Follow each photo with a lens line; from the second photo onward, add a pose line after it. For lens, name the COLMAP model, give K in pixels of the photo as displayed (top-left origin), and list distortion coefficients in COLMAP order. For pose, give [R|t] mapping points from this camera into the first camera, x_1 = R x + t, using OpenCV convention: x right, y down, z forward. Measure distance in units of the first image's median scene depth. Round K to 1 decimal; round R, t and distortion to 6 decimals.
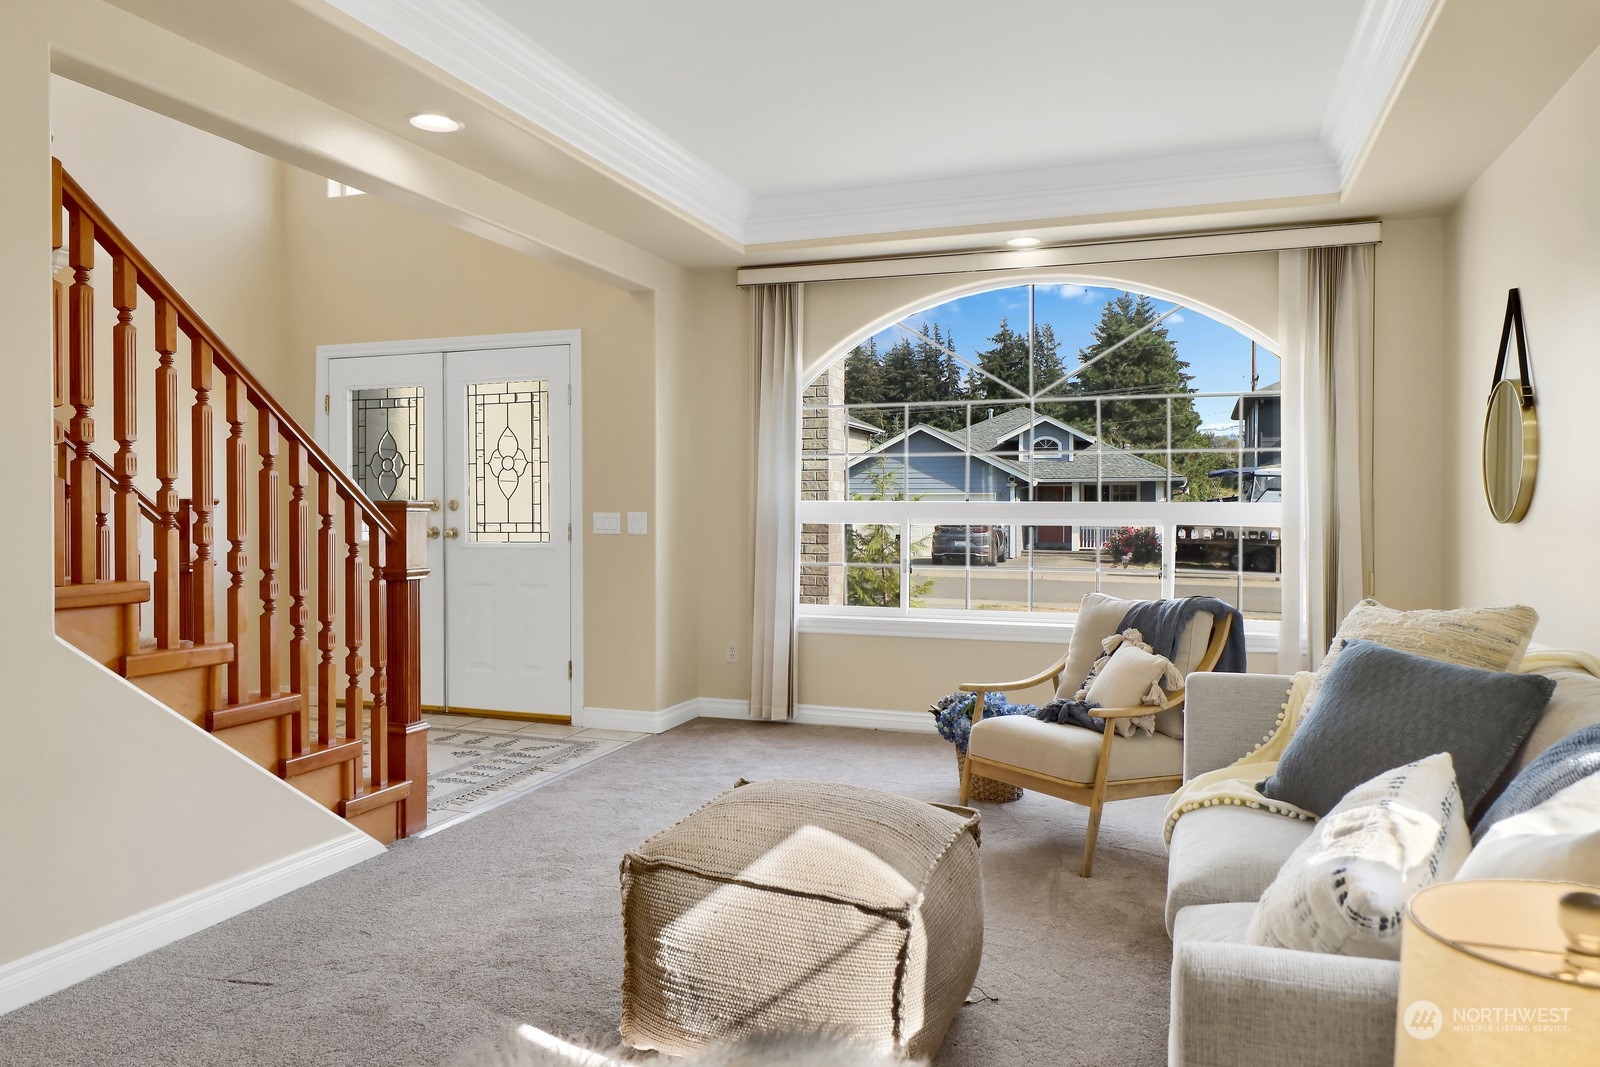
lens RADIAL K [[1097.6, 0, 800.0], [0, 1097.6, 533.5], [0, 0, 1]] dist [0.000169, -0.000088]
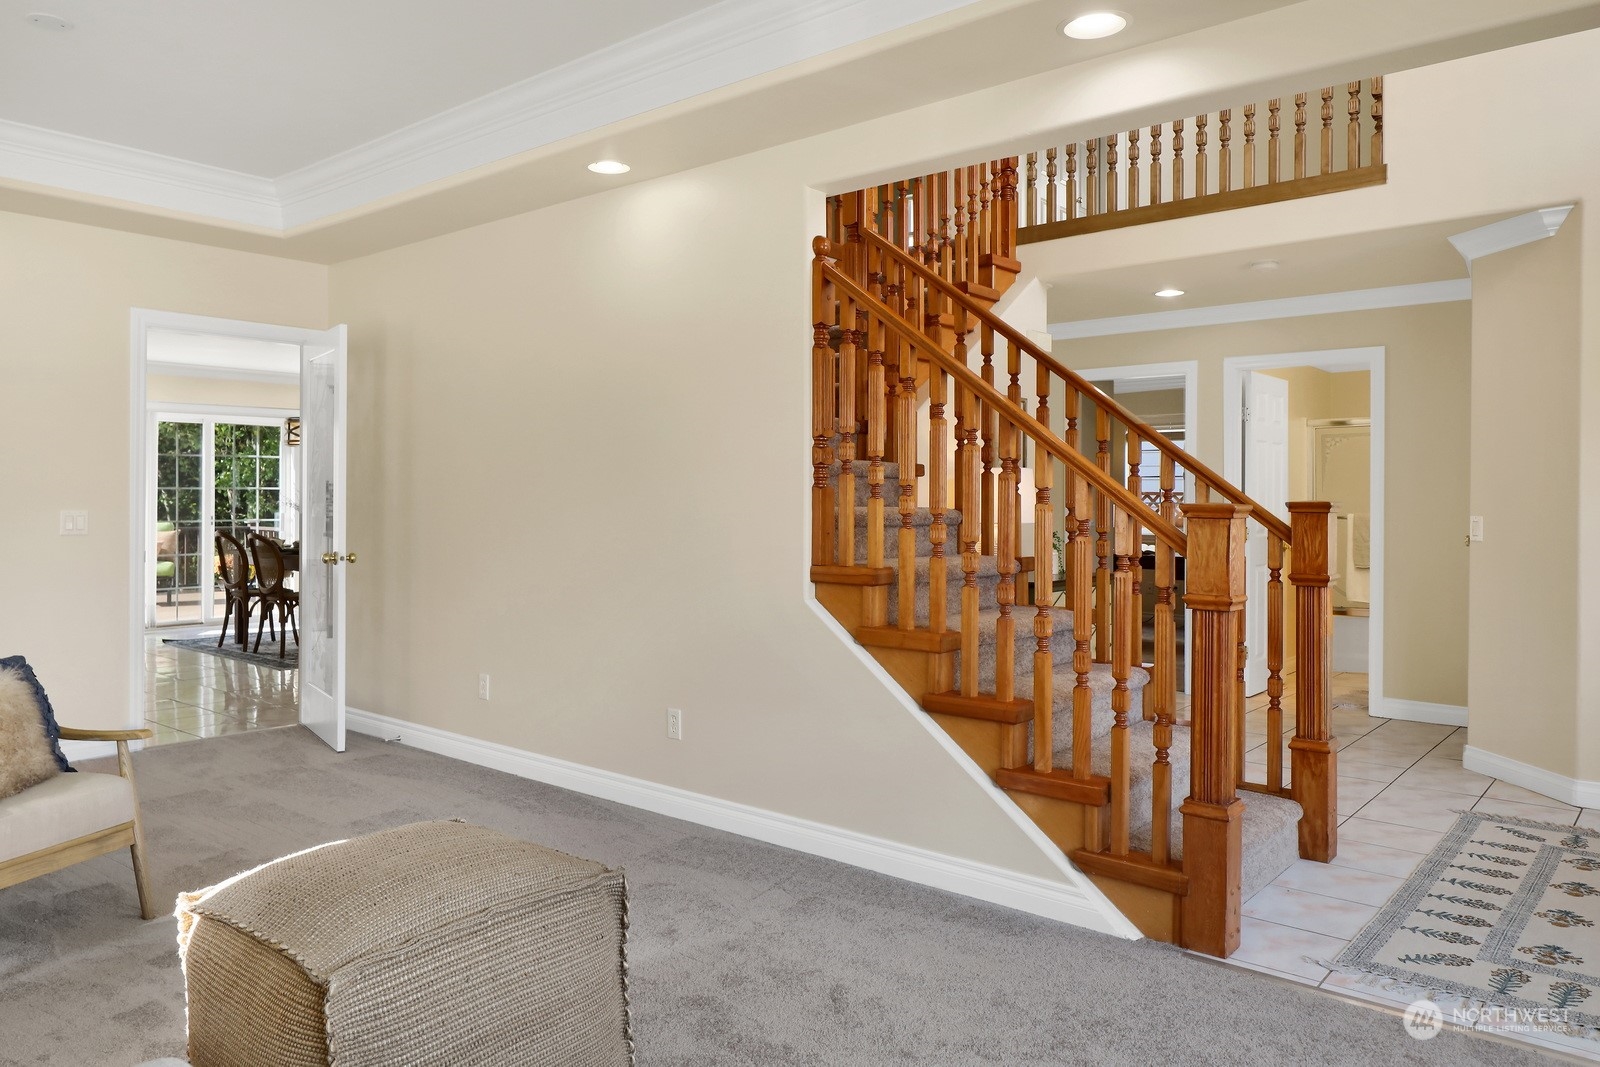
lens RADIAL K [[1115.1, 0, 799.9], [0, 1115.1, 500.9], [0, 0, 1]] dist [0.001334, 0.000281]
pose [[-0.351342, 0.002089, -0.936245, 0.471342], [-0.025344, 0.999610, 0.011742, -0.031863], [0.935904, 0.027854, -0.351151, 1.070746]]
